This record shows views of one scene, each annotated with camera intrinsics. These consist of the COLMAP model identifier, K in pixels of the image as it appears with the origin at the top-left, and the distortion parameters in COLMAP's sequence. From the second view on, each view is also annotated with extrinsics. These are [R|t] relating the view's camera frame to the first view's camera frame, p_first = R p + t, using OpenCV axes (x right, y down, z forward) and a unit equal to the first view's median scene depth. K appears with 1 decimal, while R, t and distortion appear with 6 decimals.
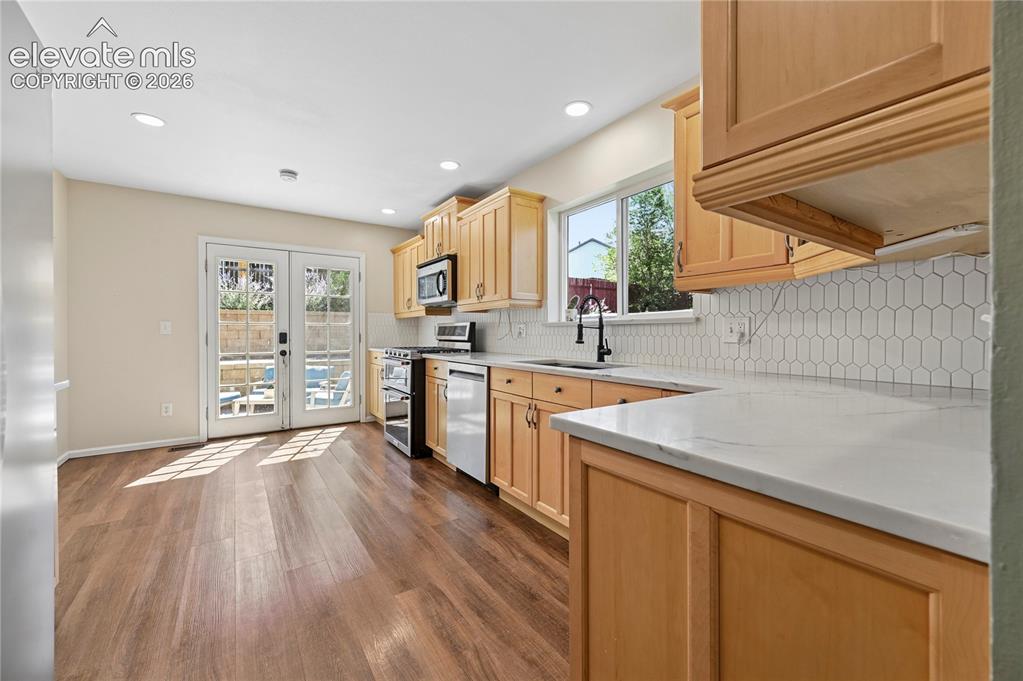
lens RADIAL K [[406.1, 0, 515.6], [0, 406.1, 331.5], [0, 0, 1]] dist [-0.000680, -0.000182]
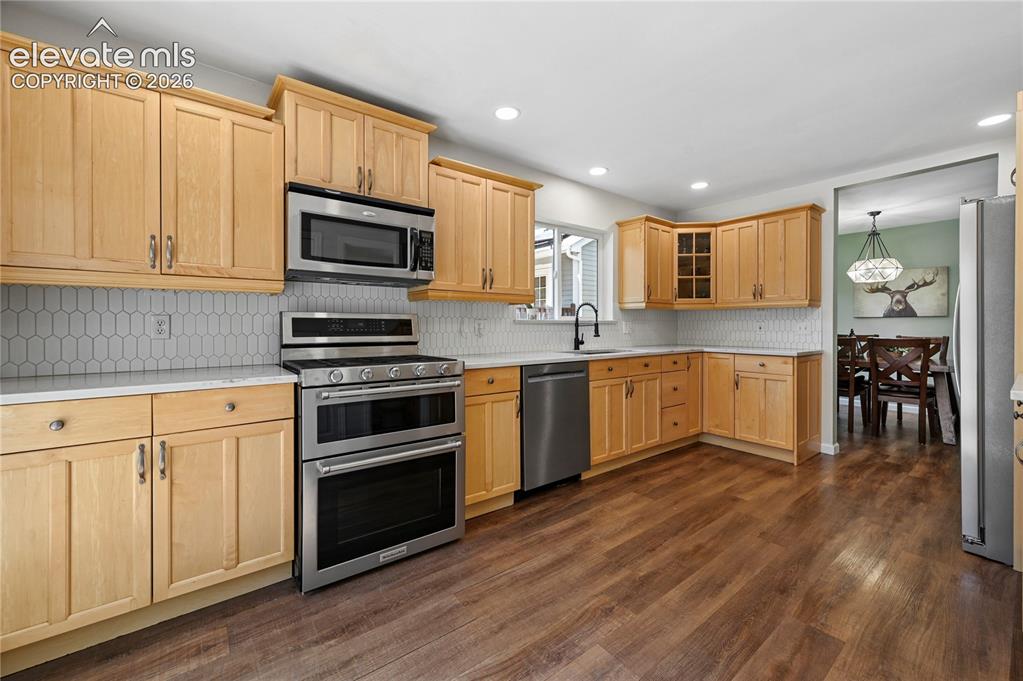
lens RADIAL K [[408.6, 0, 511.4], [0, 408.6, 330.9], [0, 0, 1]] dist [-0.000829, -0.000286]
pose [[-0.057200, -0.008523, 0.998326, -0.861735], [-0.000908, 0.999964, 0.008485, -0.002037], [-0.998362, -0.000421, -0.057205, 0.957727]]
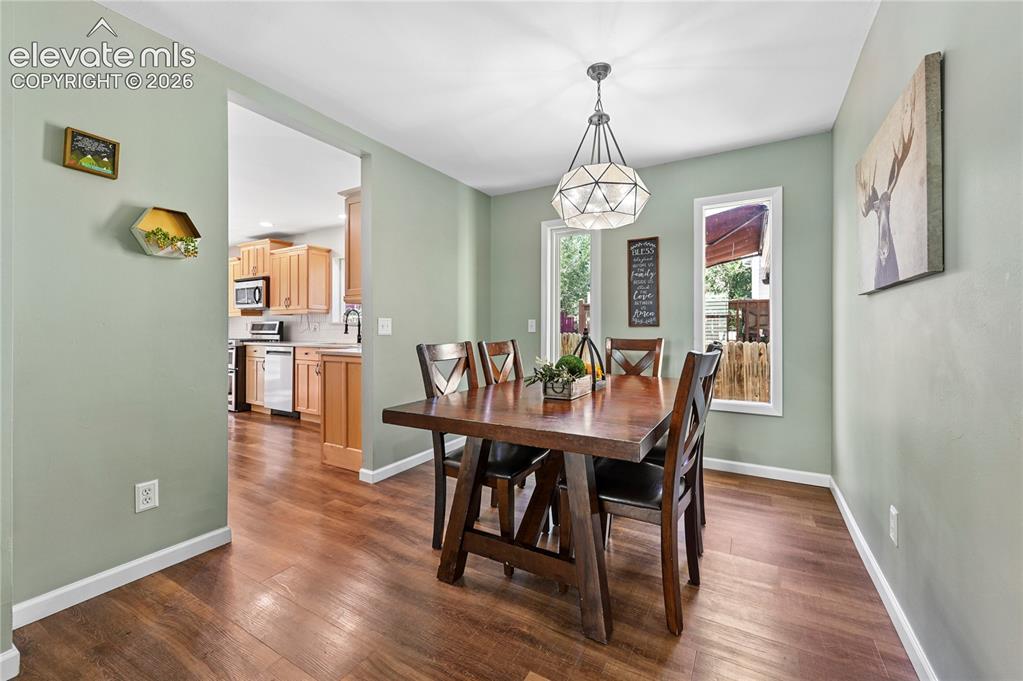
lens RADIAL K [[410.6, 0, 508.8], [0, 410.6, 327.7], [0, 0, 1]] dist [0.000365, 0.000005]
pose [[0.910395, 0.001561, 0.413738, 0.035871], [-0.001259, 0.999999, -0.001001, 0.000925], [-0.413739, 0.000391, 0.910396, -0.798701]]
